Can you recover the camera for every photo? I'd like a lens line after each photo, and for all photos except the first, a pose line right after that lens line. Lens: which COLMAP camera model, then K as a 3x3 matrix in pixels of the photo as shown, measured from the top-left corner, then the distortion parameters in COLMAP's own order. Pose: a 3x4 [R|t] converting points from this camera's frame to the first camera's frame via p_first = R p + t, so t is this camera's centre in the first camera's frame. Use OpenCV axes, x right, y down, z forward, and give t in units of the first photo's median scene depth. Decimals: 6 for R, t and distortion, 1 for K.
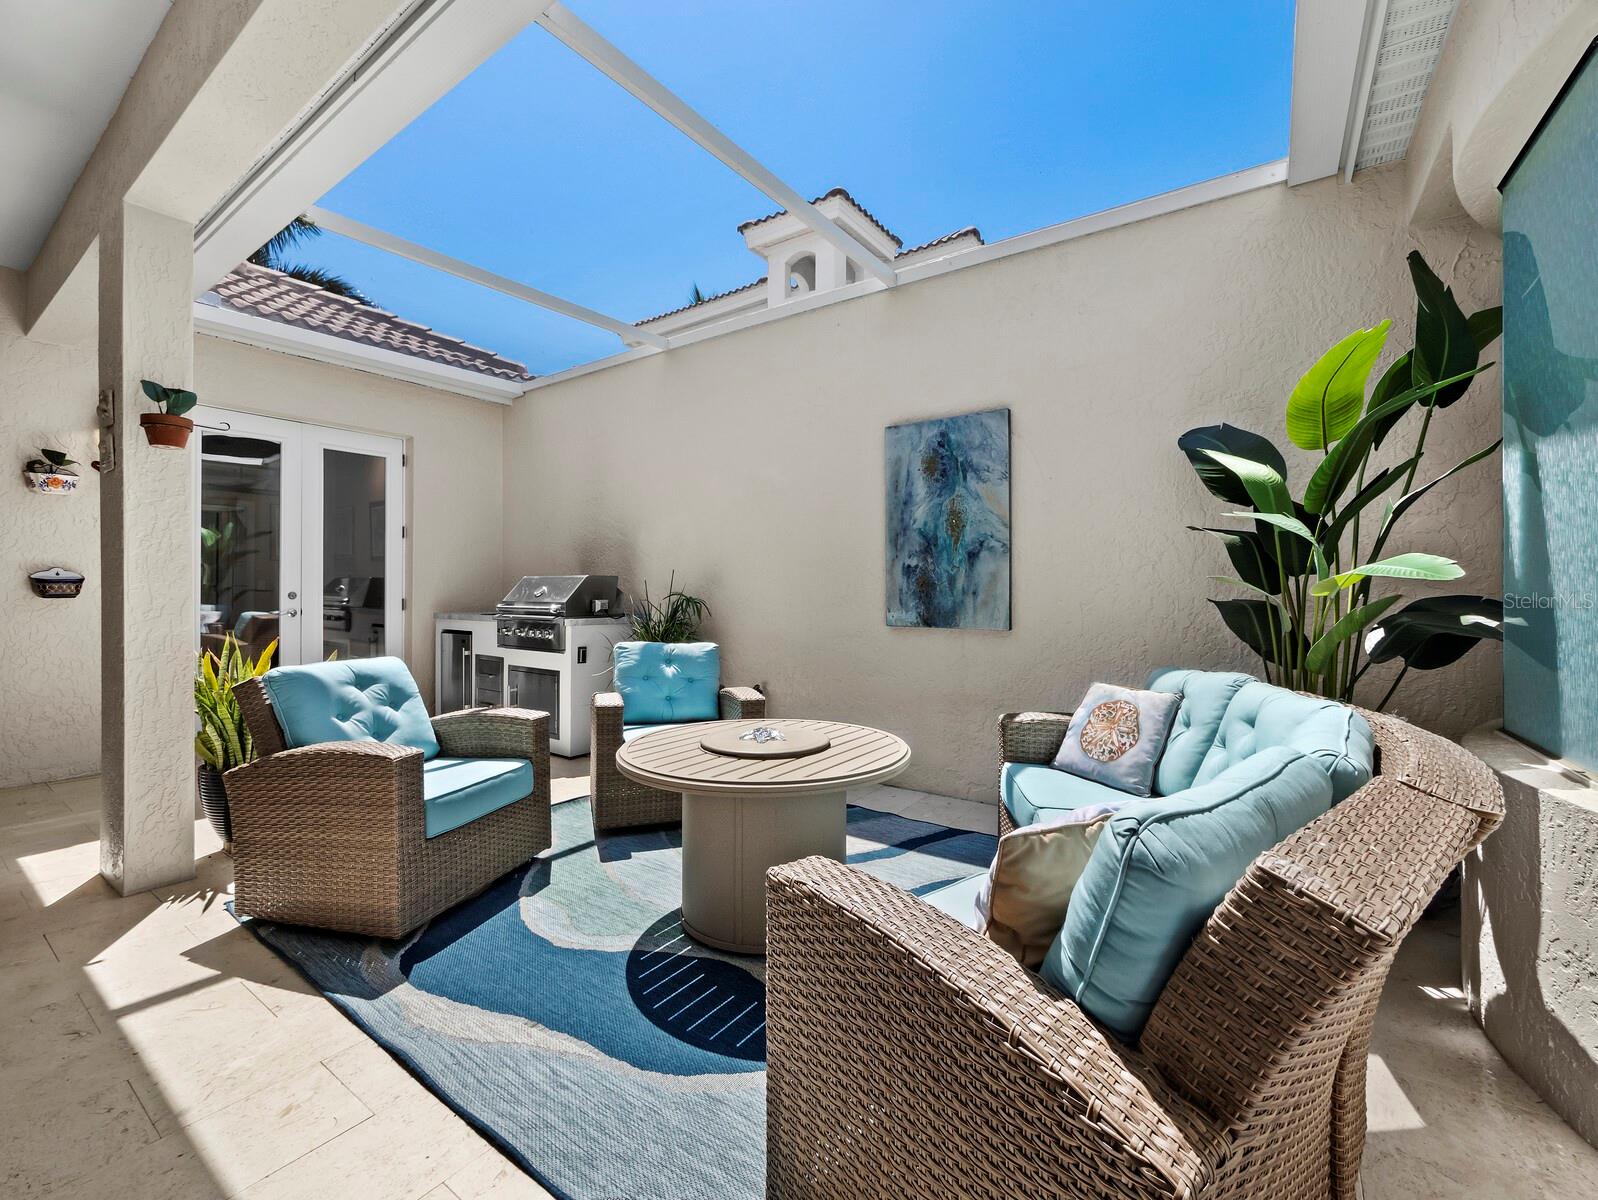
lens RADIAL K [[674.0, 0, 788.3], [0, 674.0, 589.5], [0, 0, 1]] dist [-0.007381, 0.001030]
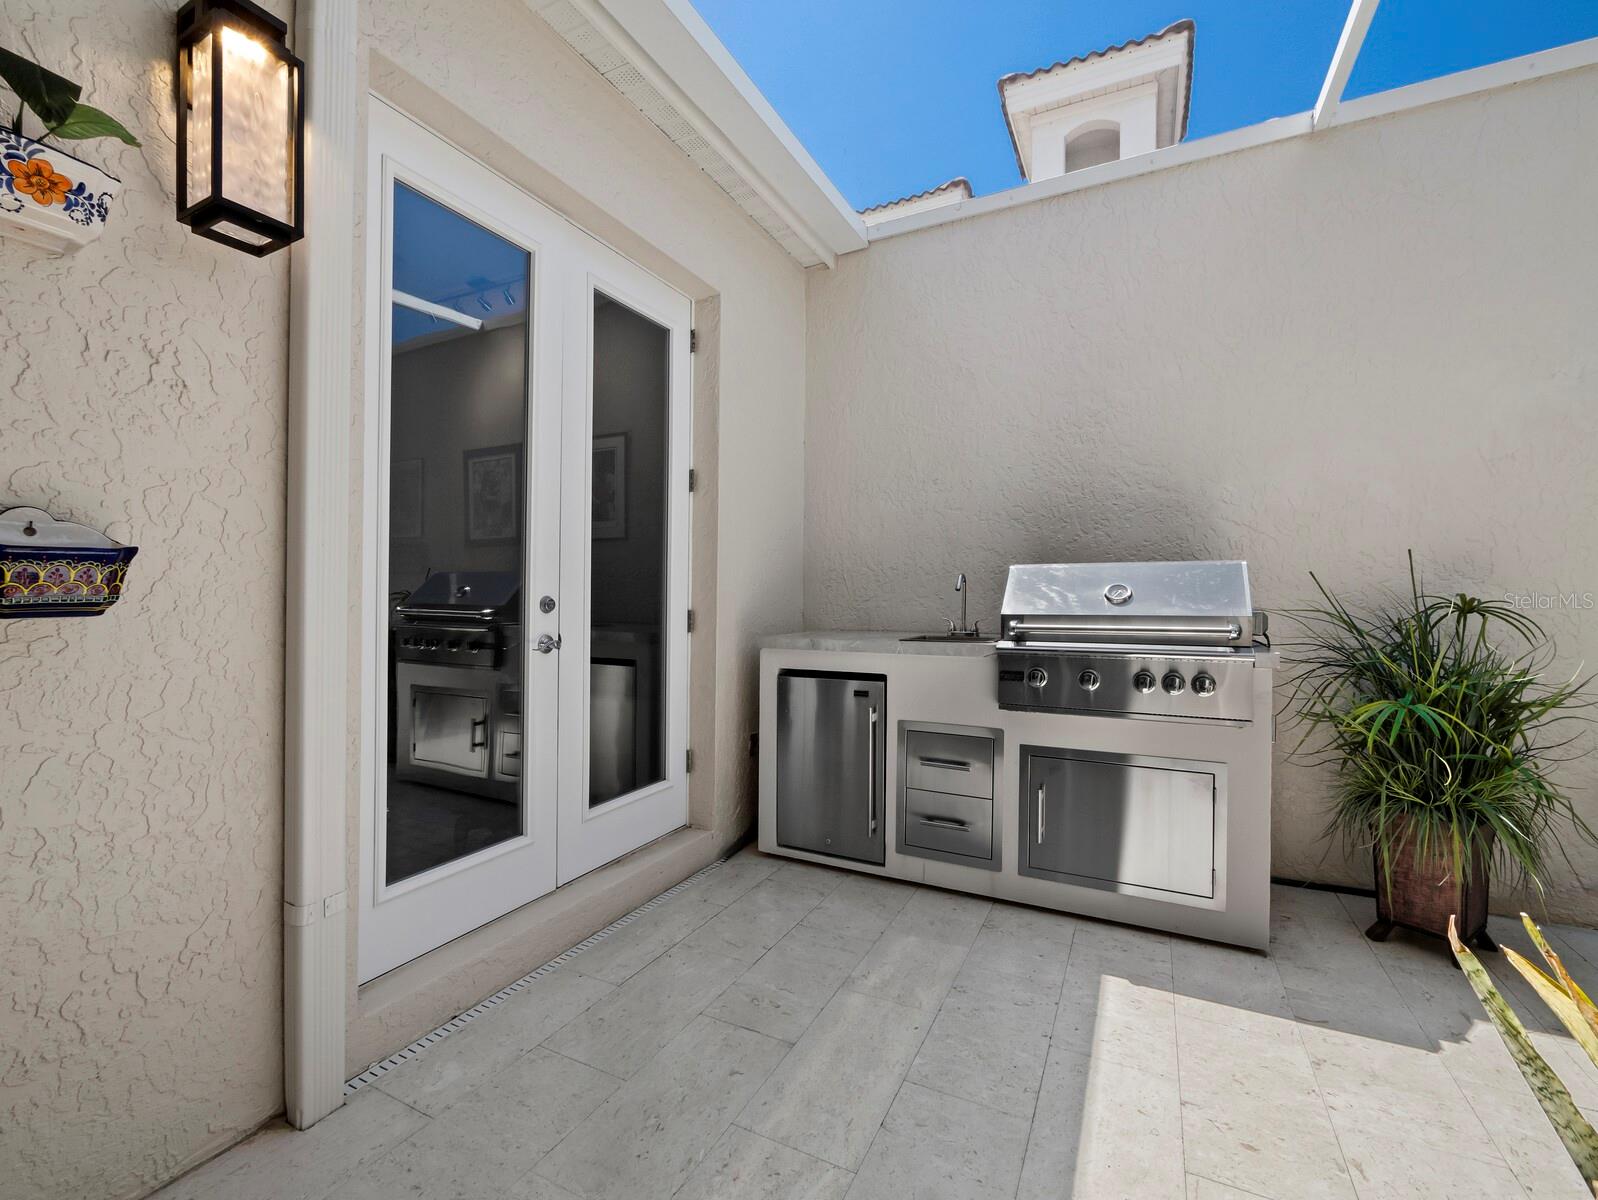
lens RADIAL K [[674.0, 0, 771.9], [0, 674.0, 596.3], [0, 0, 1]] dist [-0.007381, 0.001030]
pose [[0.988212, -0.003593, 0.153047, -0.667879], [0.004073, 0.999988, -0.002827, 0.005108], [-0.153035, 0.003417, 0.988215, 0.545606]]
